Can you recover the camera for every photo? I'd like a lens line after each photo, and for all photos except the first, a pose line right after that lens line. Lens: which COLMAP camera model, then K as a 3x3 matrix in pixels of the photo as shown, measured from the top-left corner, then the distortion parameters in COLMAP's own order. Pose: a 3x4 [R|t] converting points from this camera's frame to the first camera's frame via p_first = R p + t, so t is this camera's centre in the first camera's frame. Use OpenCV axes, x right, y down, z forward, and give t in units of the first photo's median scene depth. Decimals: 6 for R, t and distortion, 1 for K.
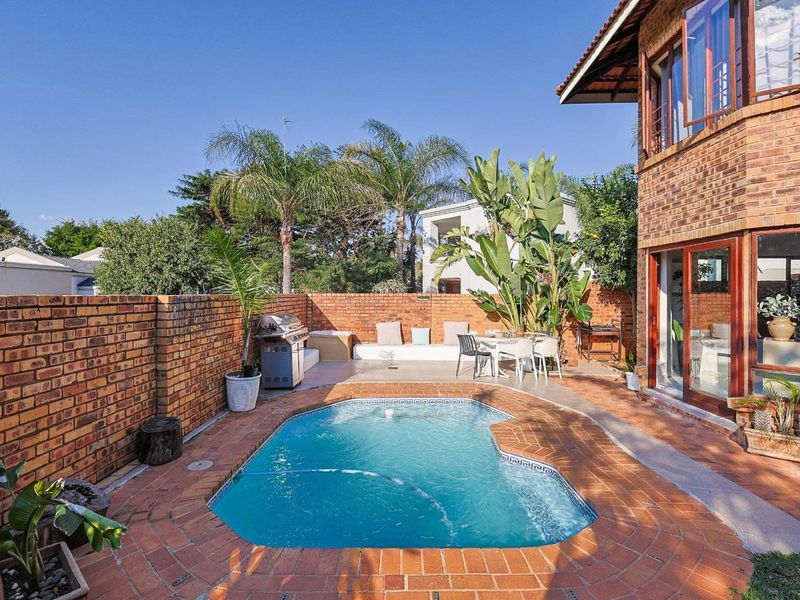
lens RADIAL K [[418.1, 0, 400.4], [0, 418.1, 294.4], [0, 0, 1]] dist [0.005290, -0.004468]
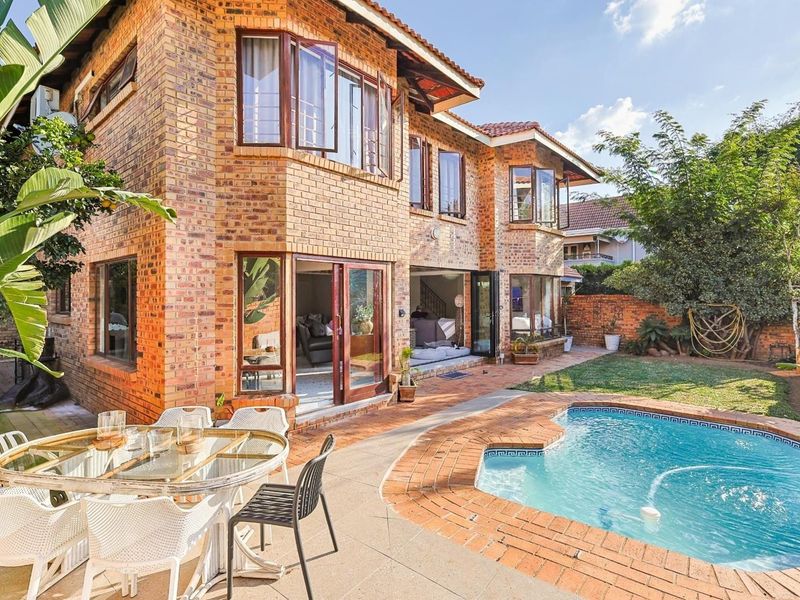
lens RADIAL K [[418.1, 0, 396.5], [0, 418.1, 294.0], [0, 0, 1]] dist [0.005290, -0.004468]
pose [[-0.764528, 0.009238, 0.644524, -0.087894], [0.005242, 0.999953, -0.008115, -0.013916], [-0.644569, -0.002826, -0.764541, 1.130131]]
